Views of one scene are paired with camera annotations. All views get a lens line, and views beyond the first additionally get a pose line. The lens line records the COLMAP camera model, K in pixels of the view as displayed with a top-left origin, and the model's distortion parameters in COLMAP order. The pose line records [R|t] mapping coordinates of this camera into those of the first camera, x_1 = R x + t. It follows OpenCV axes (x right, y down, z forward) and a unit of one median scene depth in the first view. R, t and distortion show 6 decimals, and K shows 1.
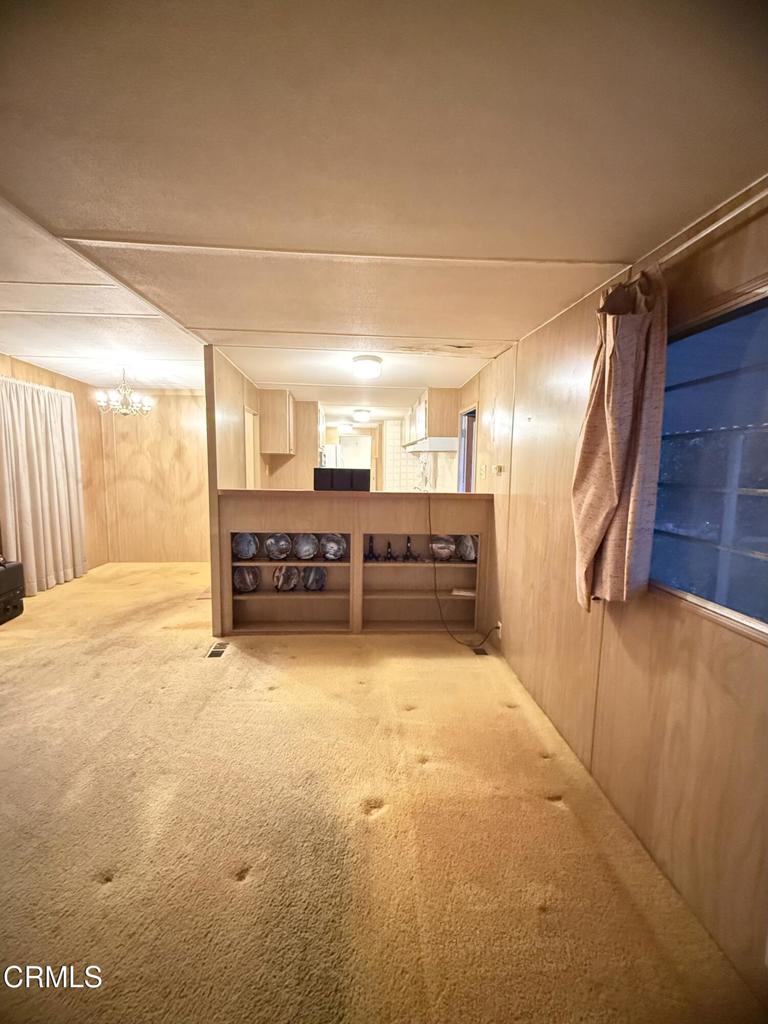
lens RADIAL K [[434.8, 0, 383.6], [0, 434.8, 511.0], [0, 0, 1]] dist [-0.000074, -0.000020]
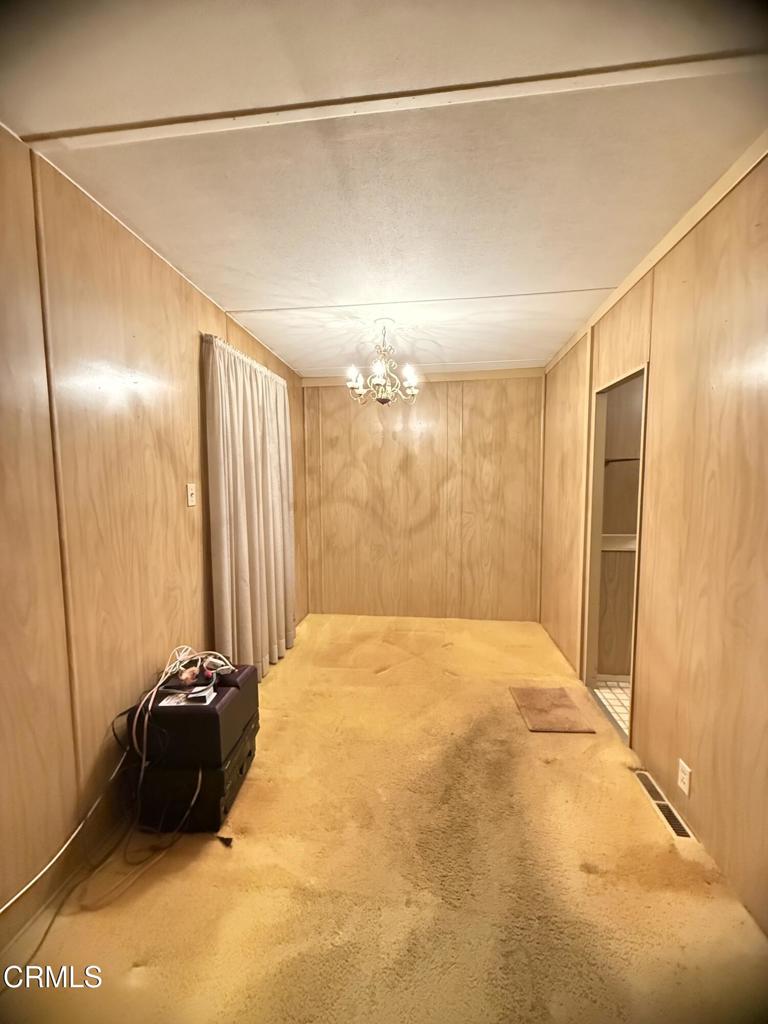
lens RADIAL K [[408.7, 0, 385.2], [0, 408.7, 508.7], [0, 0, 1]] dist [-0.001516, -0.000143]
pose [[0.981211, -0.005687, -0.192854, -0.378724], [0.000922, 0.999692, -0.024789, -0.044369], [0.192935, 0.024146, 0.980914, 0.345674]]
